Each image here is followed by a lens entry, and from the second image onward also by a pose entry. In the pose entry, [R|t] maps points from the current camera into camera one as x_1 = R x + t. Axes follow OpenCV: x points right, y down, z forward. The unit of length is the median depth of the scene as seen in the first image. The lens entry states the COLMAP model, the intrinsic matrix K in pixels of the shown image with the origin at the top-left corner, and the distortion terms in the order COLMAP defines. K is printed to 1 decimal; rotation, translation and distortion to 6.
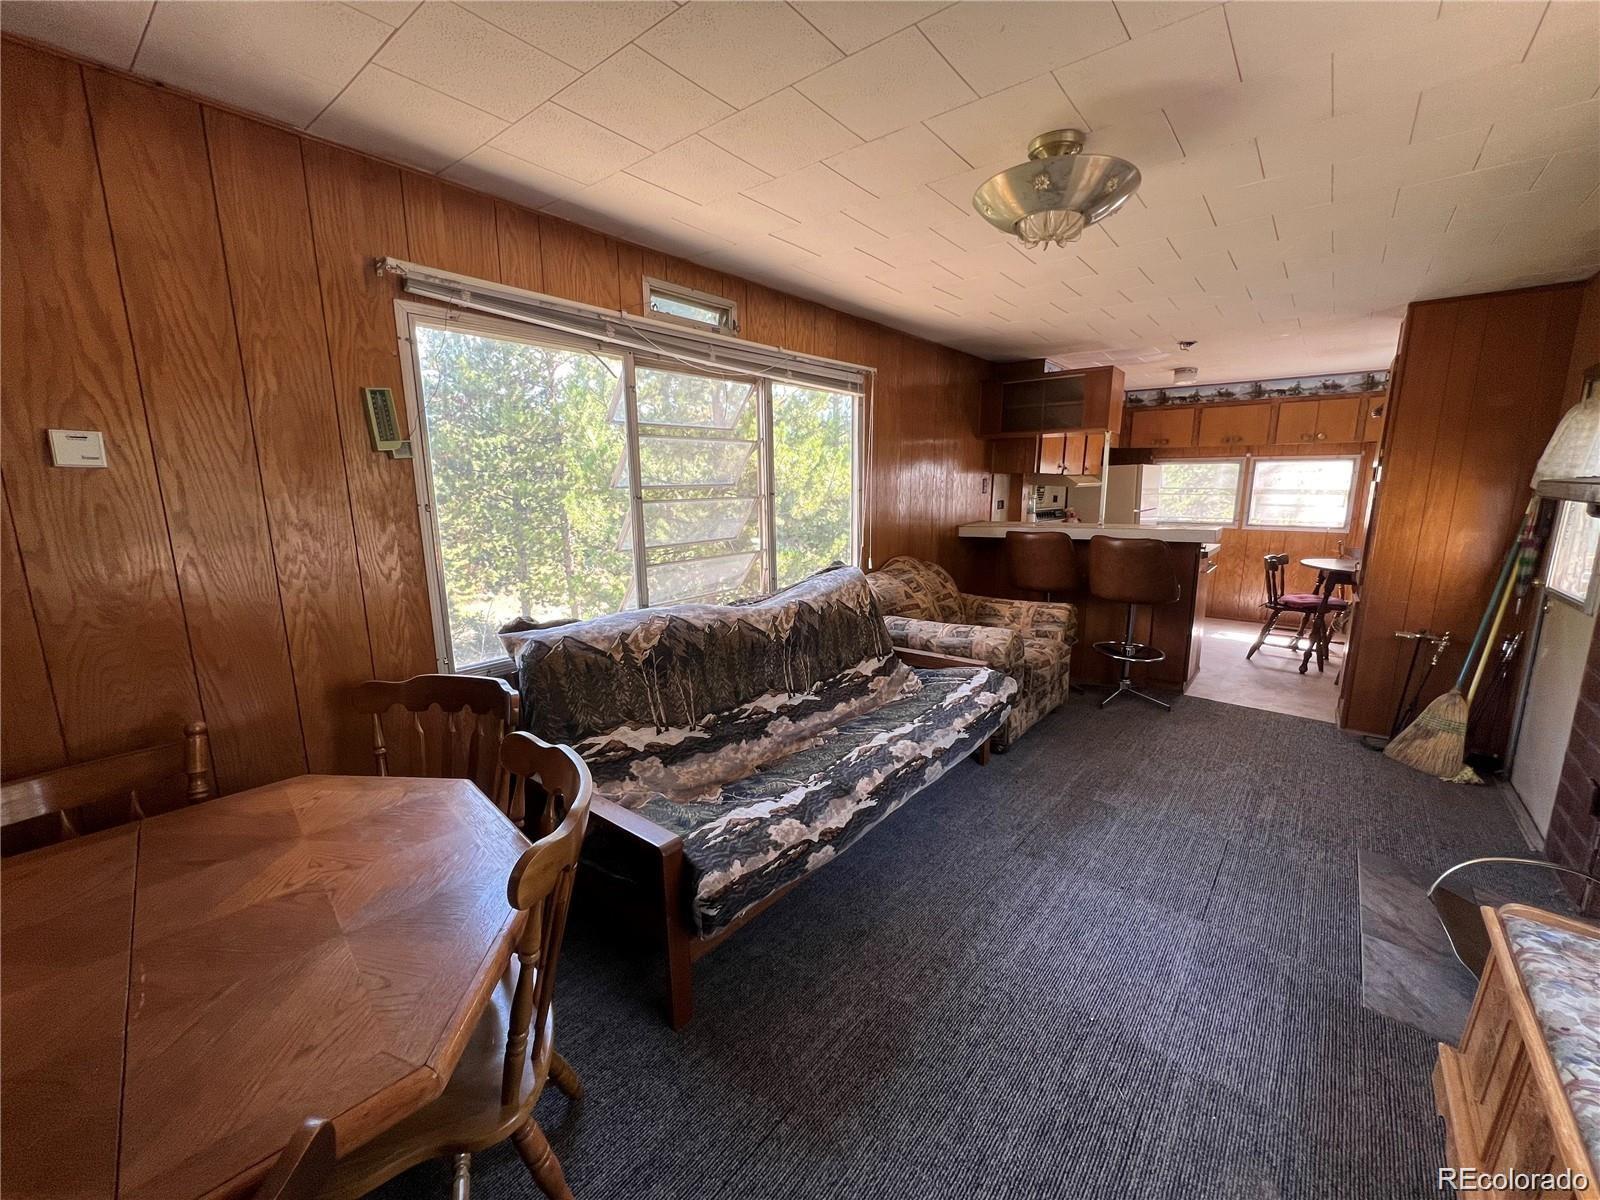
lens RADIAL K [[638.1, 0, 801.1], [0, 638.1, 597.9], [0, 0, 1]] dist [-0.002929, 0.000736]
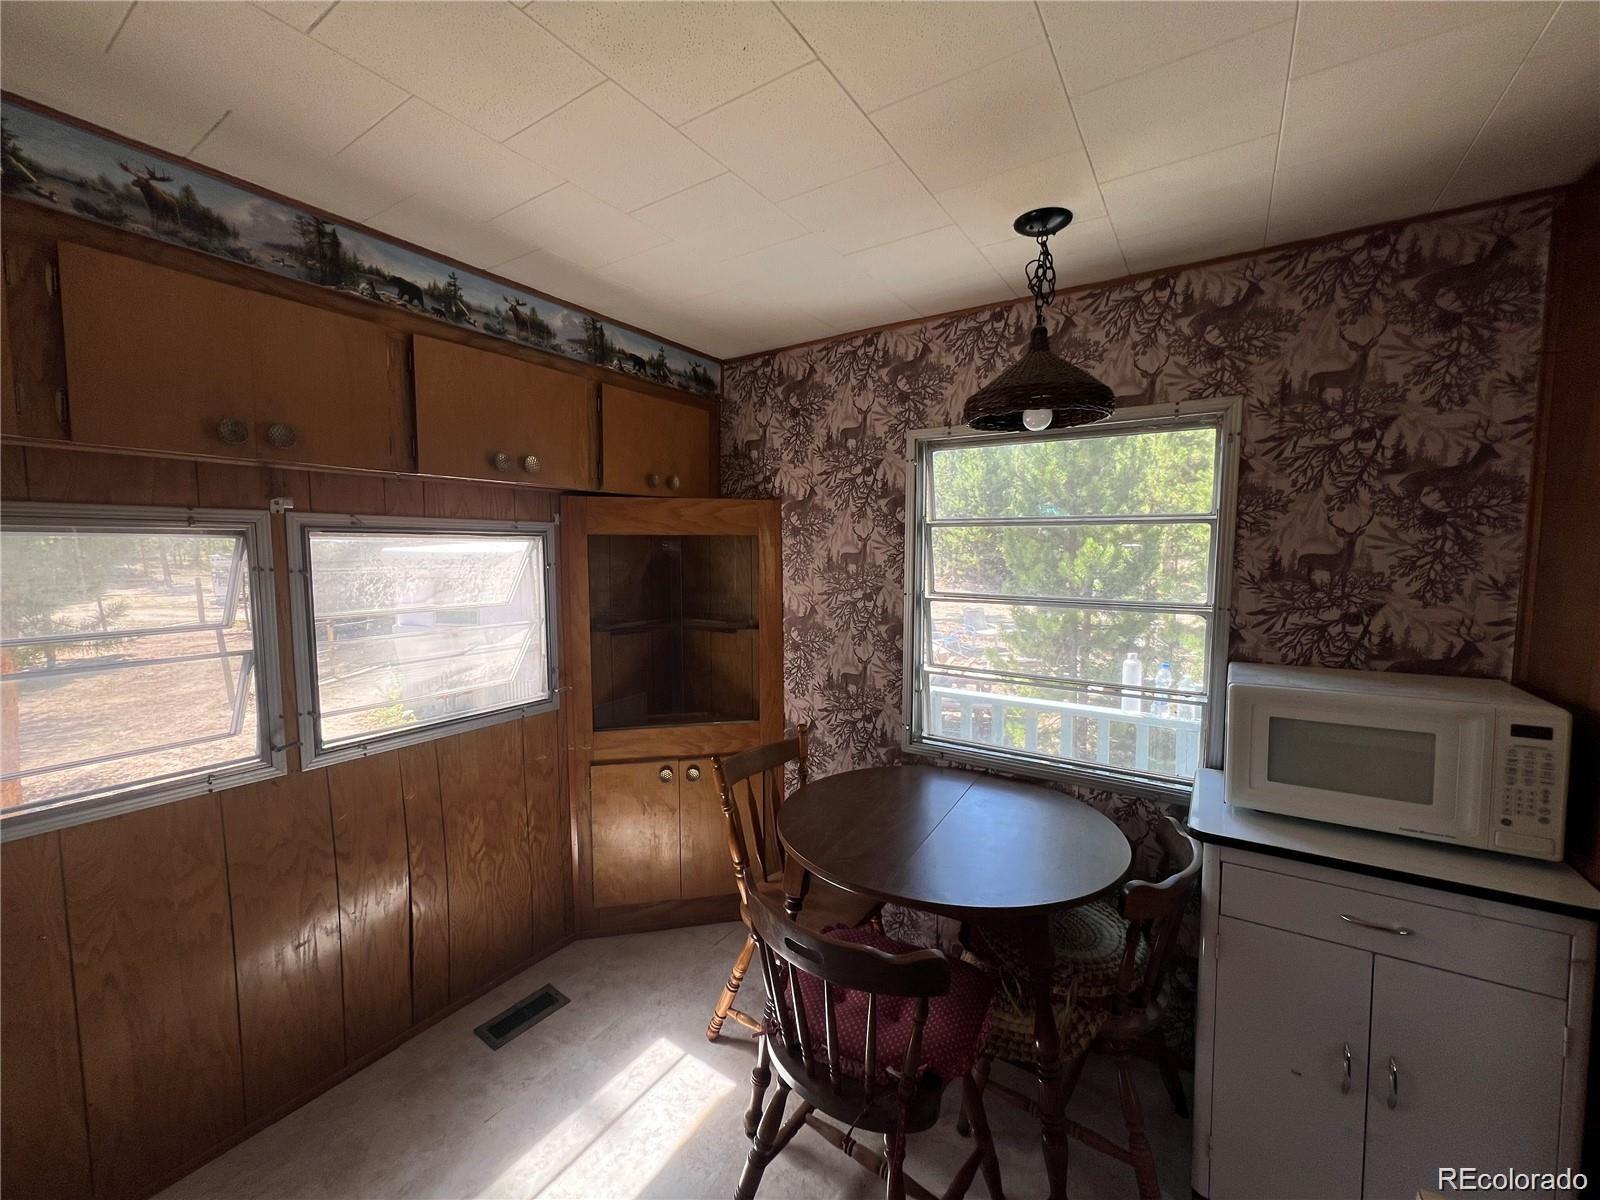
lens RADIAL K [[638.1, 0, 799.5], [0, 638.1, 600.2], [0, 0, 1]] dist [-0.002929, 0.000736]
pose [[-0.106837, -0.076362, 0.991340, 0.750581], [0.184934, 0.978122, 0.095274, -0.311125], [-0.976927, 0.193511, -0.090378, 1.493647]]
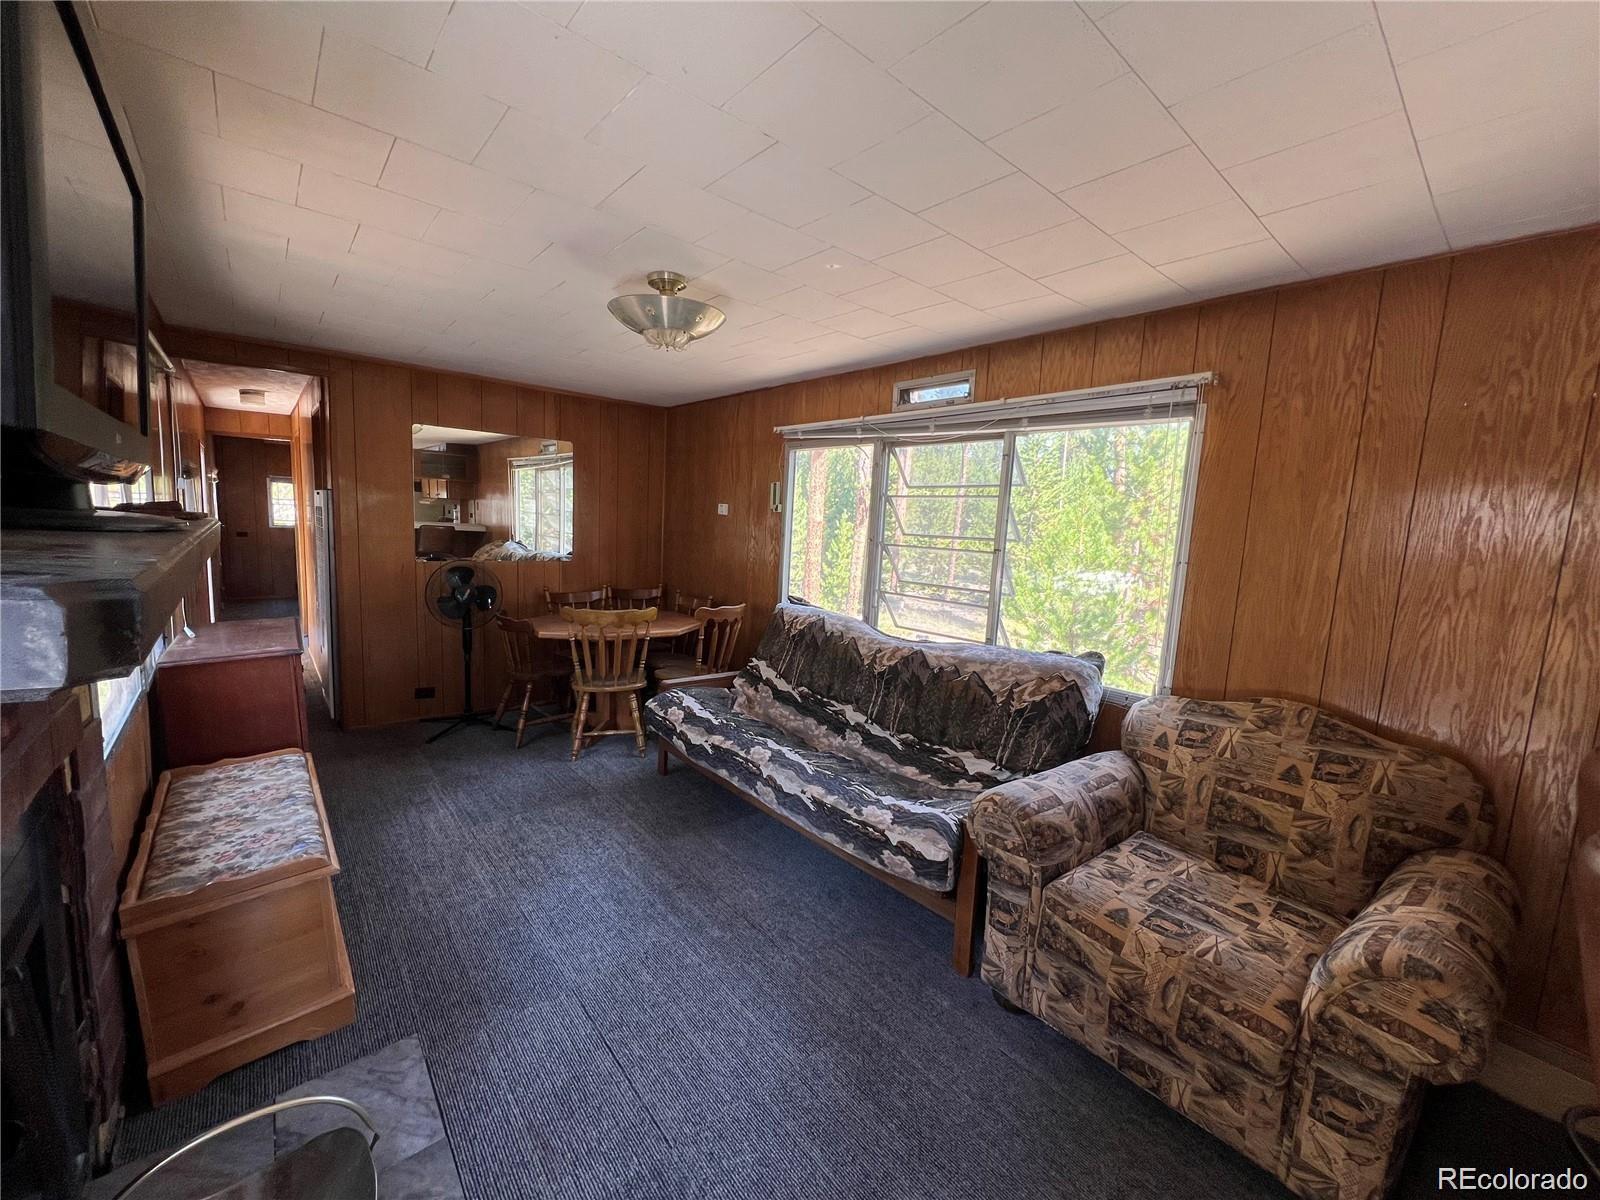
lens RADIAL K [[638.1, 0, 799.1], [0, 638.1, 598.6], [0, 0, 1]] dist [-0.002929, 0.000736]
pose [[-0.175224, 0.120665, -0.977106, 0.857165], [-0.225405, 0.961183, 0.159121, -0.163014], [0.958378, 0.248126, -0.141224, 0.792161]]
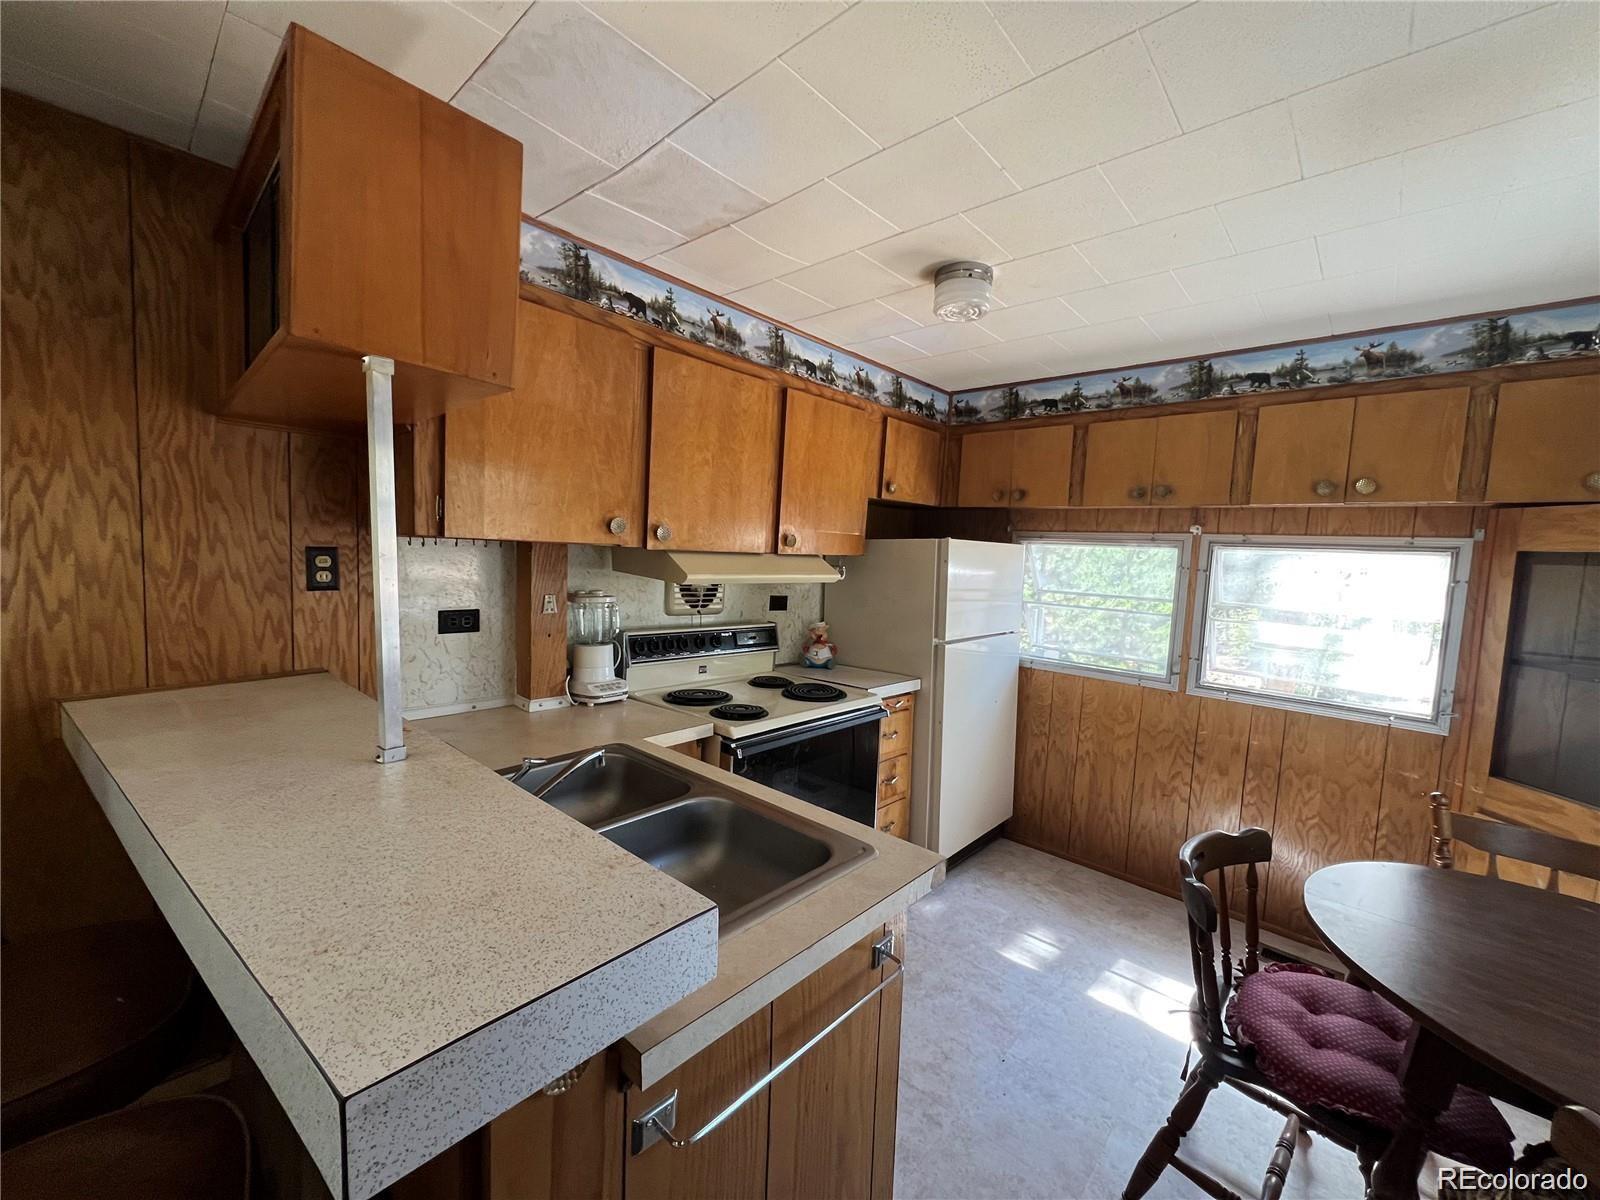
lens RADIAL K [[638.1, 0, 798.9], [0, 638.1, 599.1], [0, 0, 1]] dist [-0.002929, 0.000736]
pose [[0.997232, 0.054230, -0.050877, 0.822295], [-0.059441, 0.992456, -0.107227, -0.204763], [0.044678, 0.109954, 0.992932, 1.005528]]
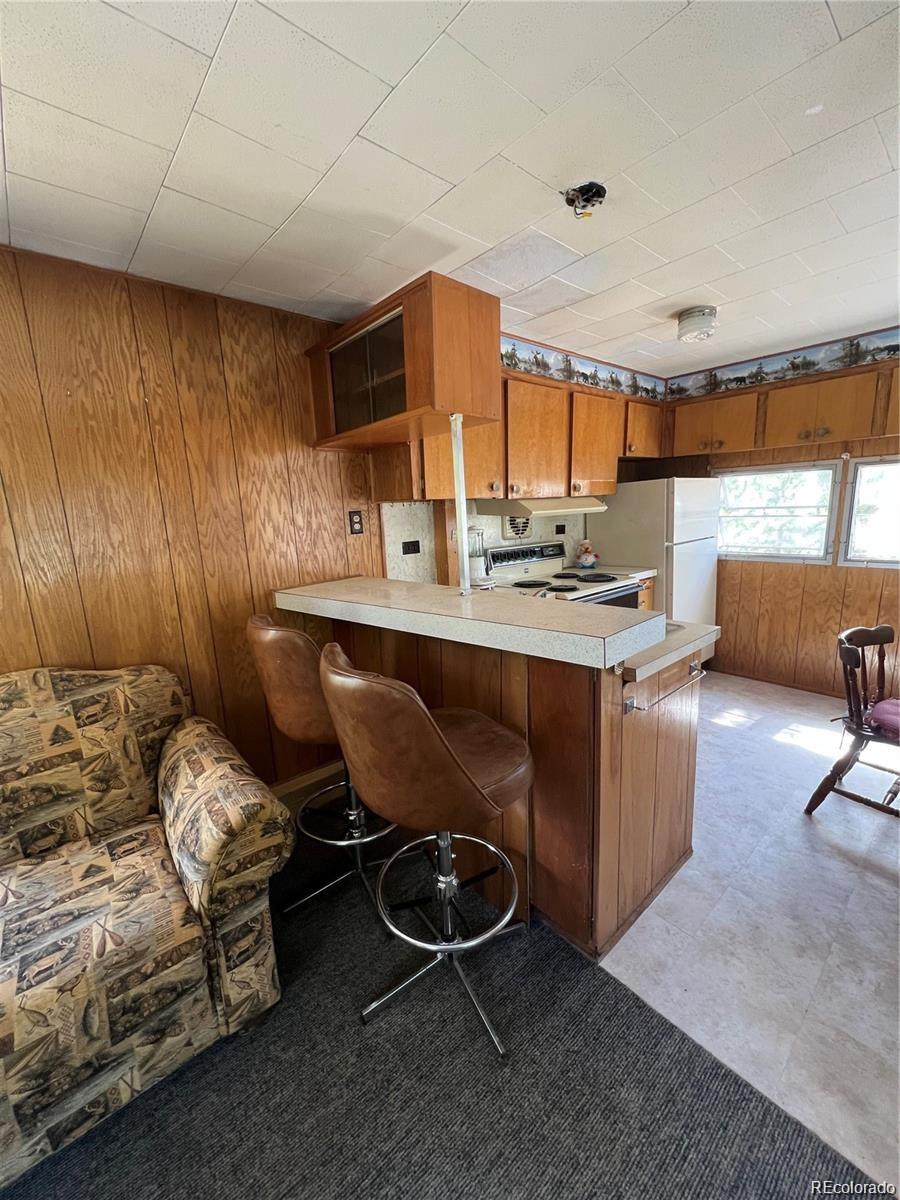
lens RADIAL K [[478.6, 0, 451.1], [0, 478.6, 599.0], [0, 0, 1]] dist [-0.002929, 0.000736]
pose [[0.985591, -0.005427, -0.169058, 0.688958], [0.007355, 0.999915, 0.010779, -0.151233], [0.168985, -0.011867, 0.985547, 0.791920]]
